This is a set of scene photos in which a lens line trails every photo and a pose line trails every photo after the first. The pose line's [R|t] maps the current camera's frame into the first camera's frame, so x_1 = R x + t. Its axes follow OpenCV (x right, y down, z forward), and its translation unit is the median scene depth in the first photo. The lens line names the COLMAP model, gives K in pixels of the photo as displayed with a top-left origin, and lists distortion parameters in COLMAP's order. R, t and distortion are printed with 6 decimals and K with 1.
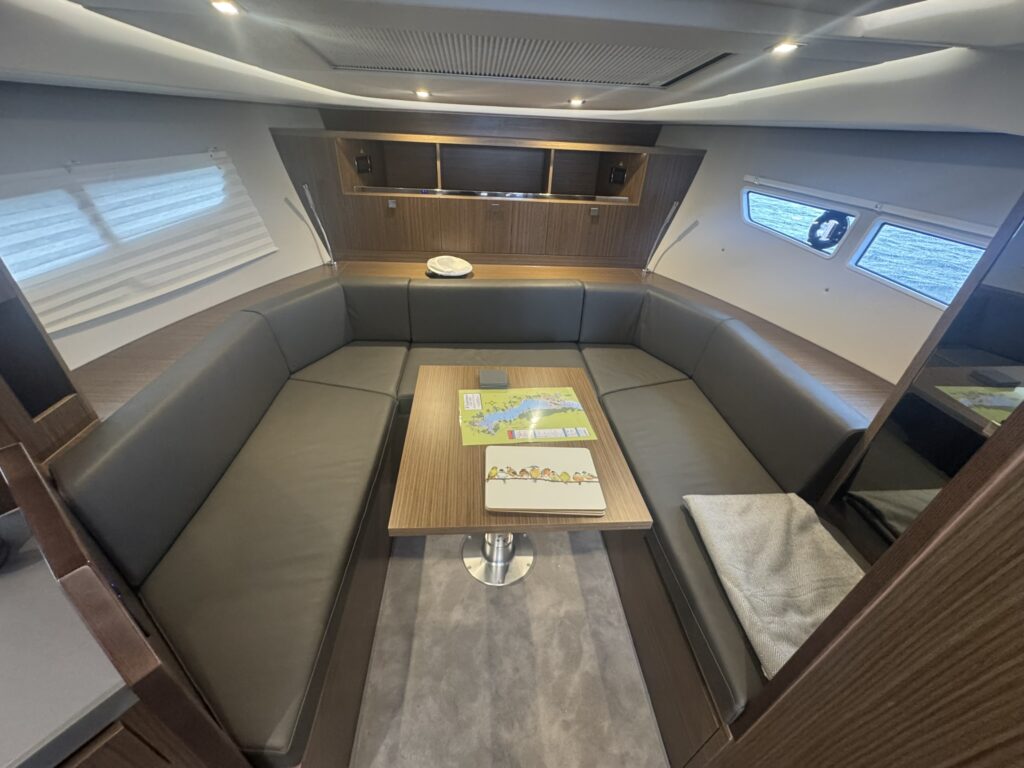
lens RADIAL K [[410.5, 0, 501.4], [0, 410.5, 392.8], [0, 0, 1]] dist [-0.007174, -0.000015]
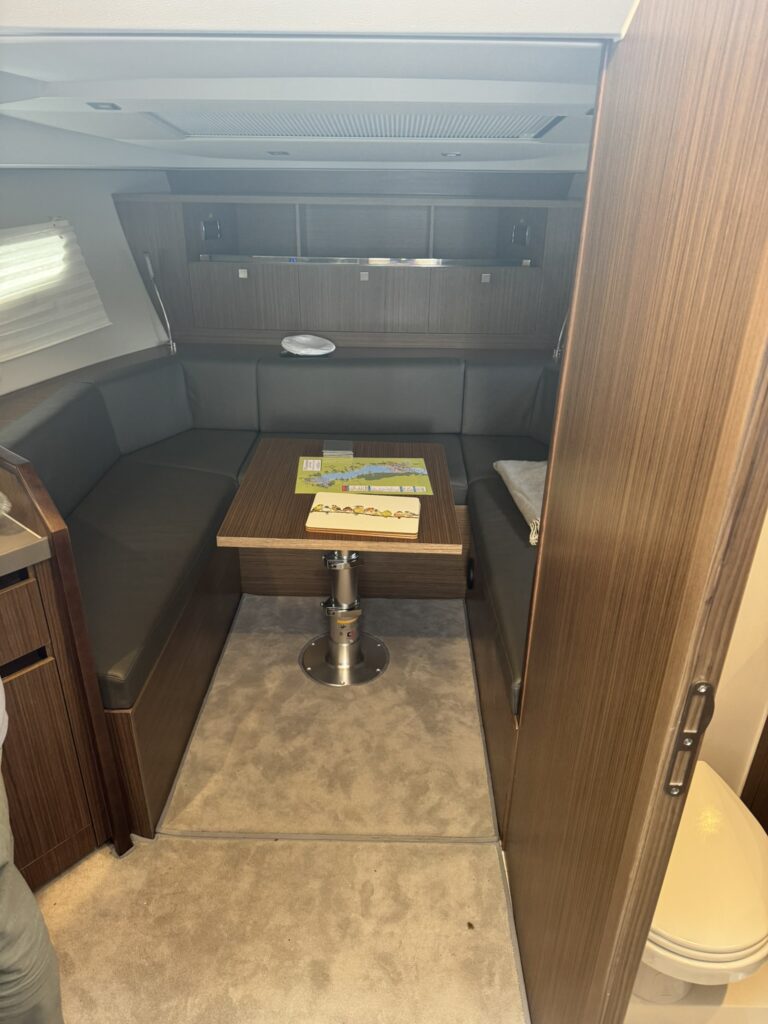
lens RADIAL K [[719.1, 0, 381.1], [0, 719.1, 504.8], [0, 0, 1]] dist [0.000832, -0.006274]
pose [[0.997208, 0.012578, -0.073600, 0.214912], [-0.022478, 0.990554, -0.135271, 0.336850], [0.071204, 0.136547, 0.988071, -0.629510]]
